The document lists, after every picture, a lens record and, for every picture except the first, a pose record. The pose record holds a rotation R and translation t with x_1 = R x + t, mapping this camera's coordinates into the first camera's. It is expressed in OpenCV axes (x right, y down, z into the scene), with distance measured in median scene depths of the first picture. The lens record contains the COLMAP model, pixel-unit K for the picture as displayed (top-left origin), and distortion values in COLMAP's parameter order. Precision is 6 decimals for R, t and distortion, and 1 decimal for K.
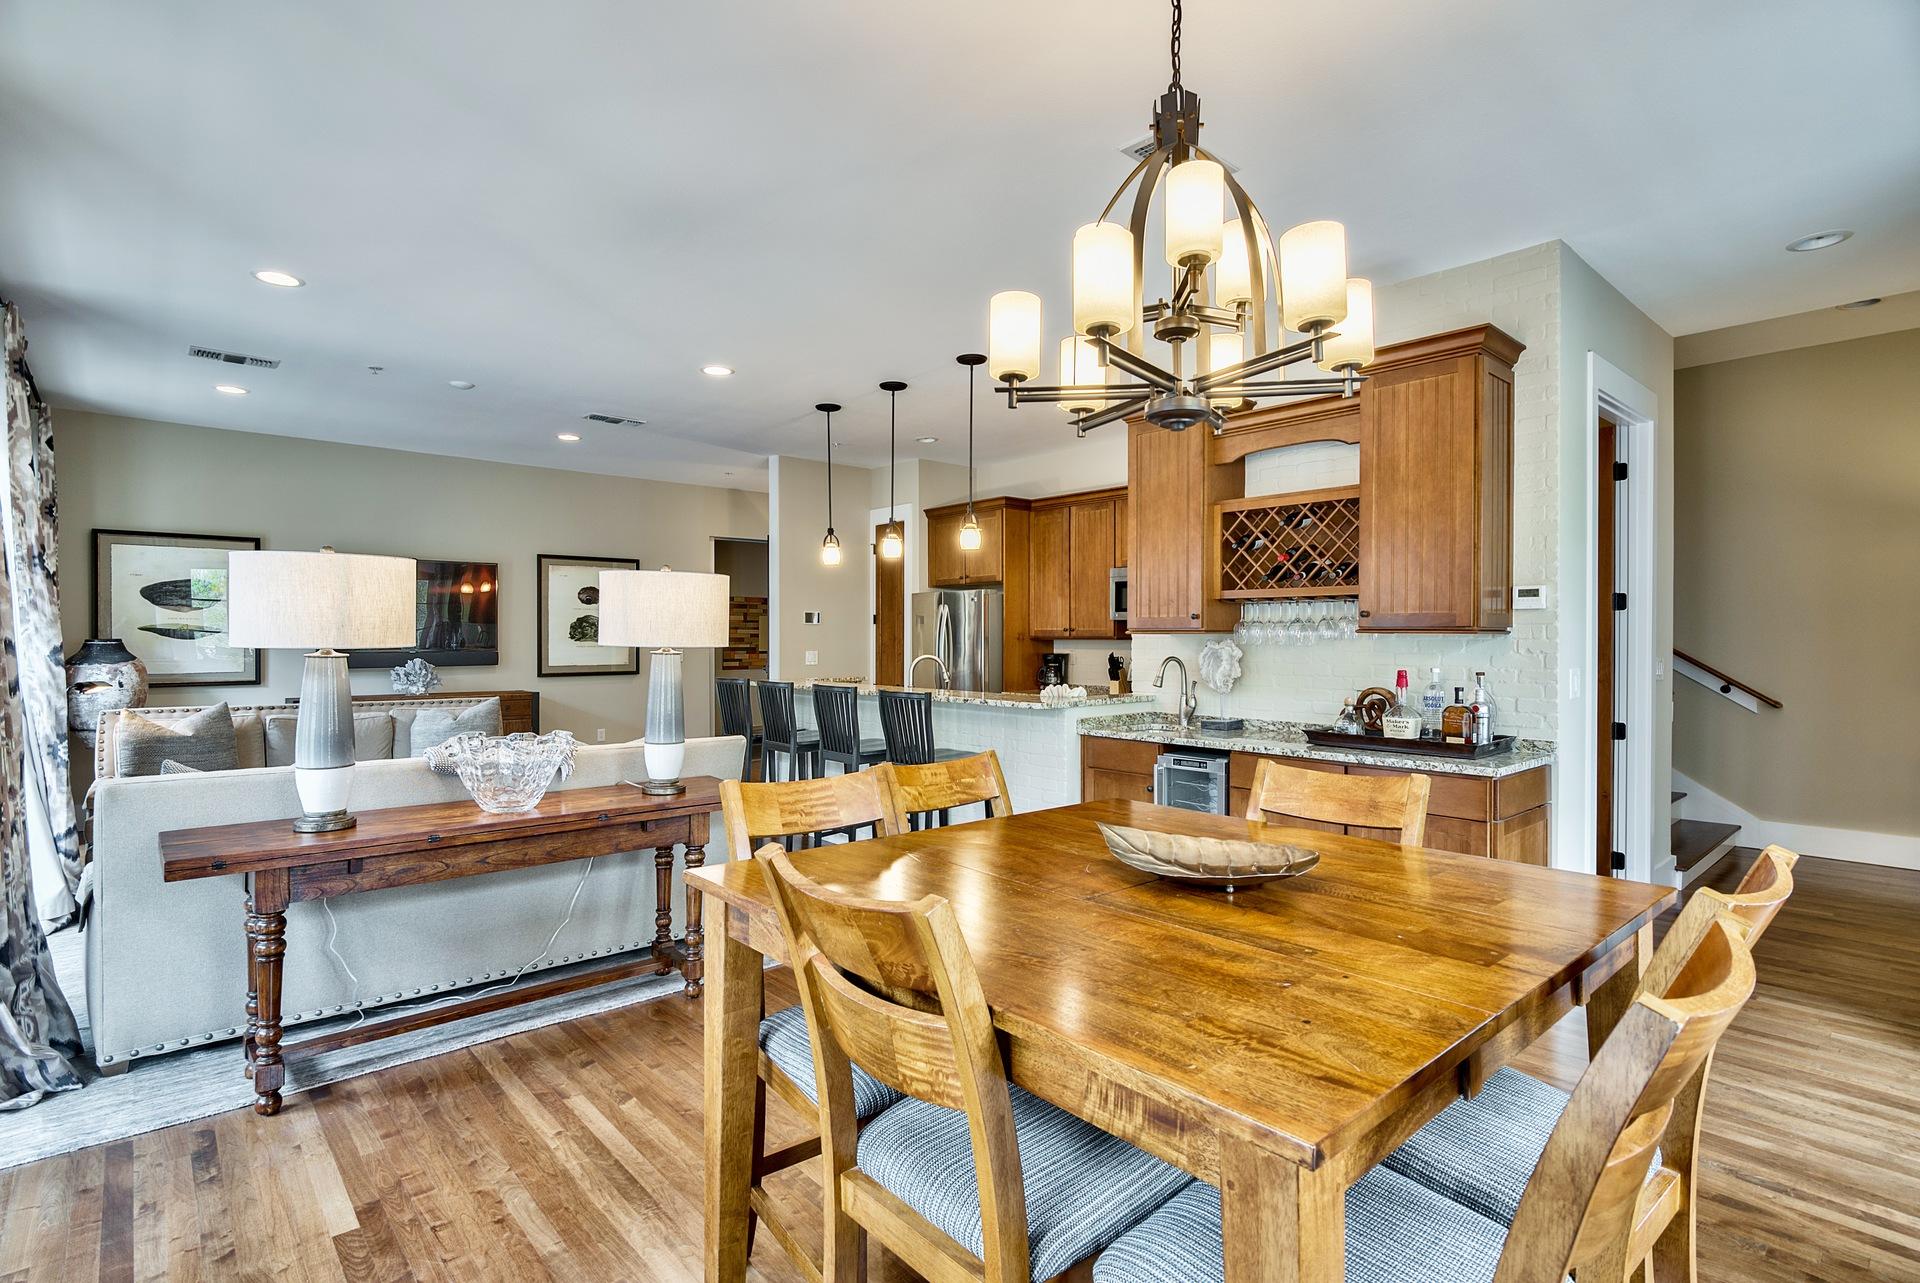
lens RADIAL K [[938.0, 0, 1011.8], [0, 938.0, 633.2], [0, 0, 1]] dist [-0.000662, 0.000891]
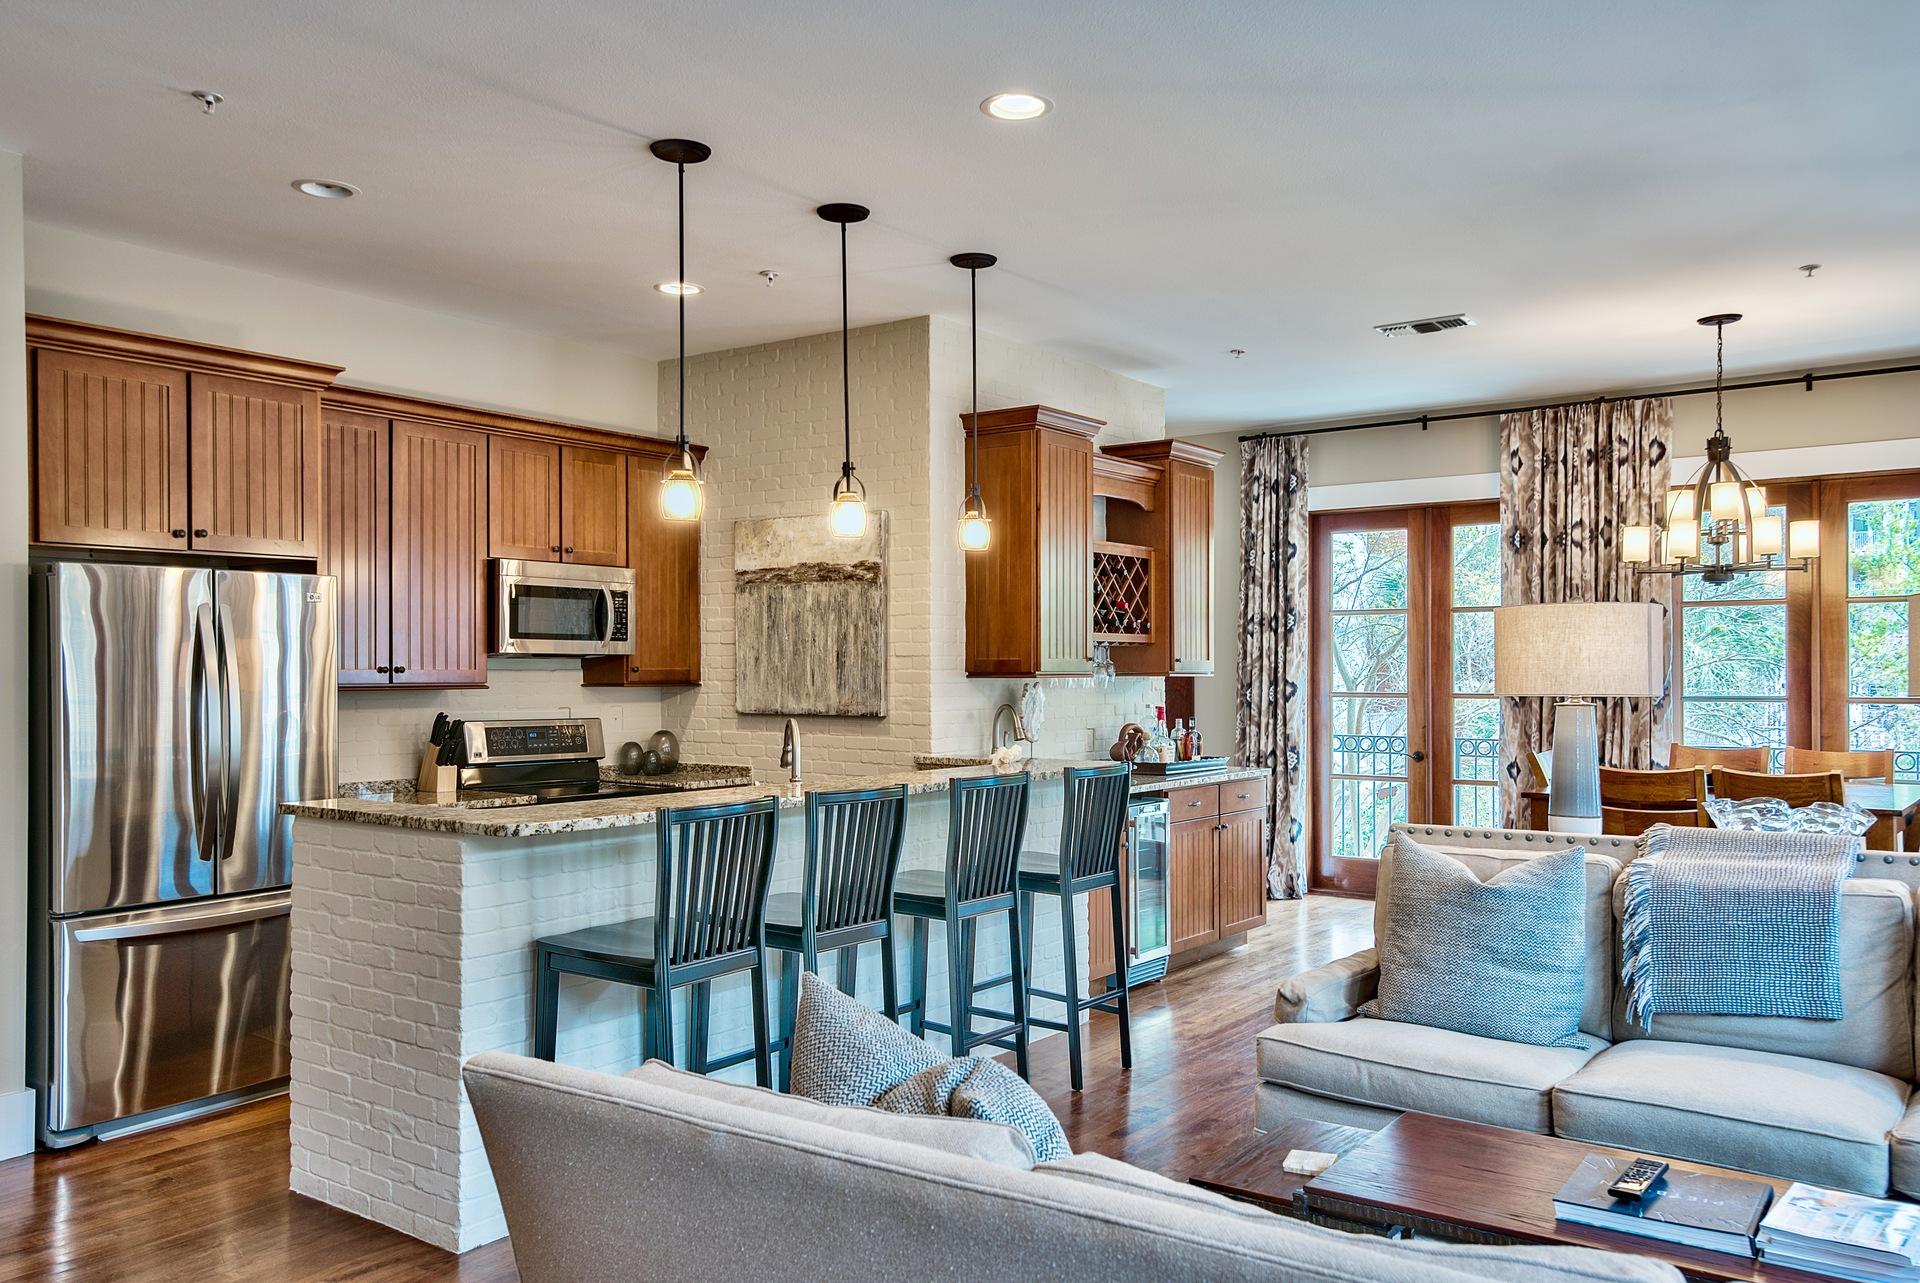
lens RADIAL K [[1512.6, 0, 983.4], [0, 1512.6, 672.6], [0, 0, 1]] dist [0.054508, 0.005193]
pose [[-0.191851, -0.000691, 0.981424, -1.165399], [-0.001430, 0.999999, 0.000424, -0.004803], [-0.981423, -0.001322, -0.191851, 1.270162]]
